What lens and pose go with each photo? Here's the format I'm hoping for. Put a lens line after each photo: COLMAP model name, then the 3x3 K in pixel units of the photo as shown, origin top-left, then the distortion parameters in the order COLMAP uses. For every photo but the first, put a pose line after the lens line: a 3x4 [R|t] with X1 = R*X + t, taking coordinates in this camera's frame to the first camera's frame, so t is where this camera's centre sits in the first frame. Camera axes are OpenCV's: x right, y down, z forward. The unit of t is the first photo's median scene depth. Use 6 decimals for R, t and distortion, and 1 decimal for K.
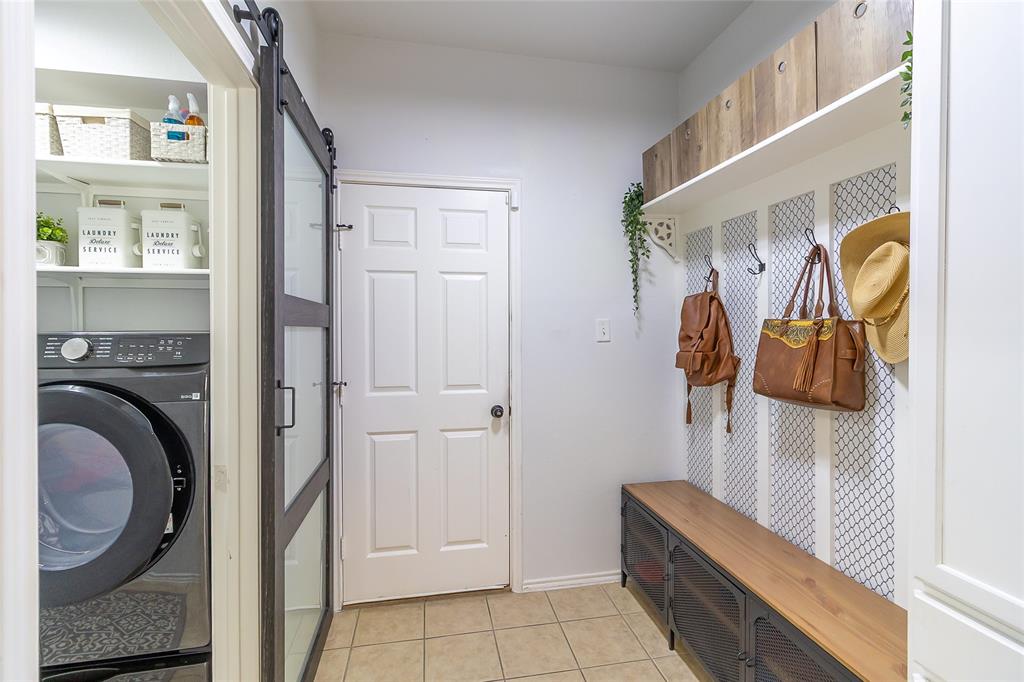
lens RADIAL K [[468.9, 0, 515.4], [0, 468.9, 333.1], [0, 0, 1]] dist [0.002525, 0.000852]
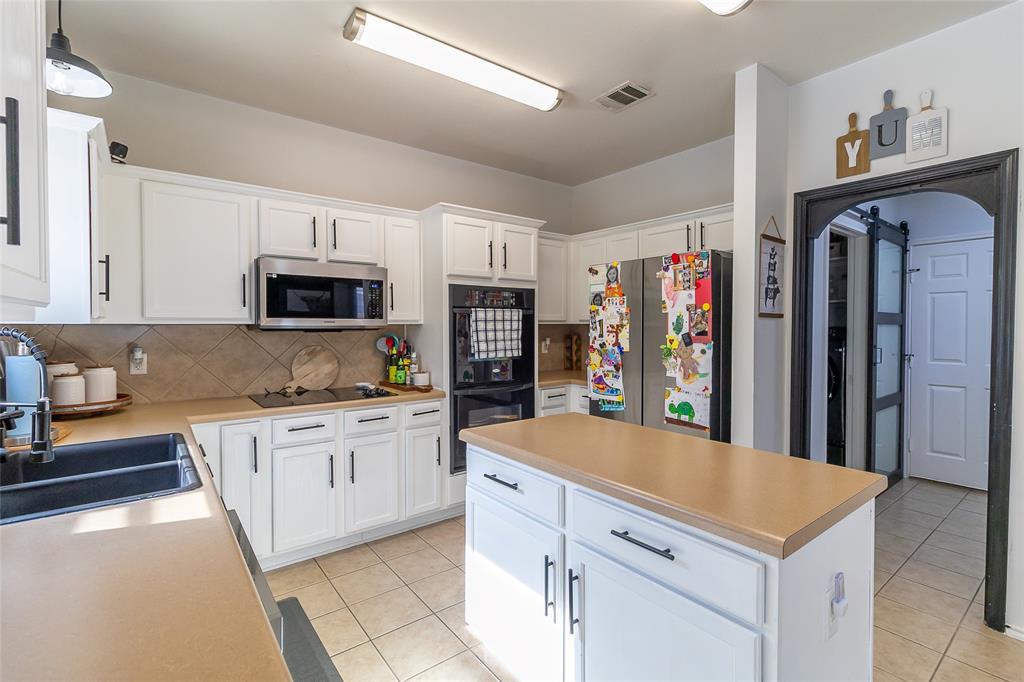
lens RADIAL K [[468.9, 0, 515.4], [0, 468.9, 333.1], [0, 0, 1]] dist [0.002525, 0.000852]
pose [[0.452376, 0.015380, -0.891695, 0.587538], [-0.008170, 0.999881, 0.013101, 0.008425], [0.891790, 0.001359, 0.452448, -1.254275]]
